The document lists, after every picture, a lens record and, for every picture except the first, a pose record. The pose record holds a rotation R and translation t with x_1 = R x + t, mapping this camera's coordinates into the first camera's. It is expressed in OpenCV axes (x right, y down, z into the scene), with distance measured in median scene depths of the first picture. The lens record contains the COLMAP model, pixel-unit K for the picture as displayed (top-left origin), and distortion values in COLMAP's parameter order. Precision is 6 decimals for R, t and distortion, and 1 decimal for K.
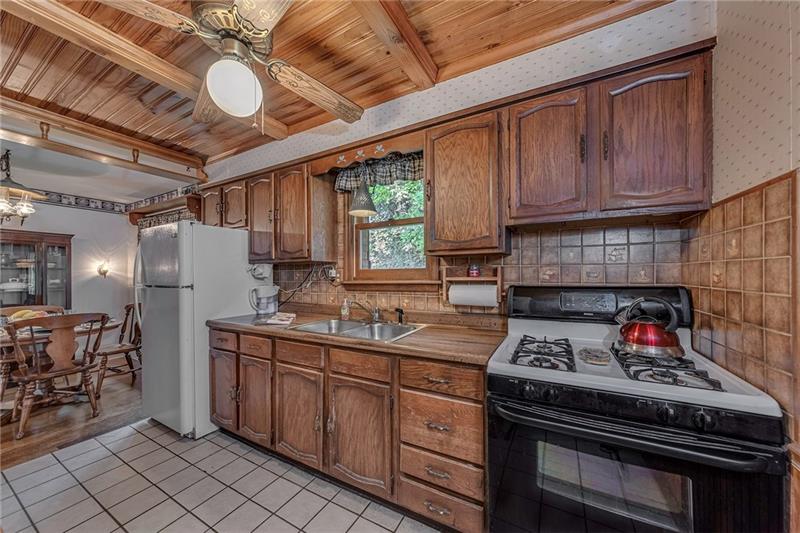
lens RADIAL K [[280.8, 0, 400.0], [0, 280.8, 266.5], [0, 0, 1]] dist [0.000409, 0.000103]
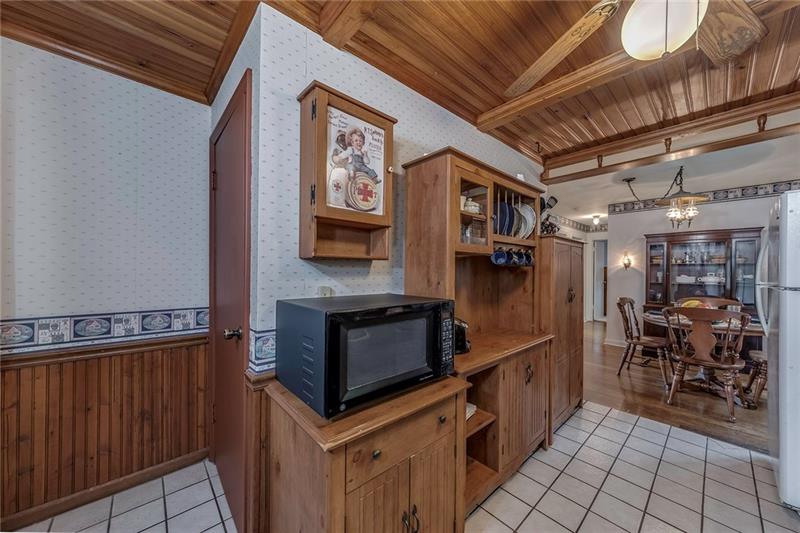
lens RADIAL K [[280.8, 0, 400.0], [0, 280.8, 266.5], [0, 0, 1]] dist [0.000409, 0.000103]
pose [[-0.340230, -0.003915, -0.940334, 0.187264], [0.018319, 0.999774, -0.010791, 0.008081], [0.940164, -0.020898, -0.340081, 0.329634]]
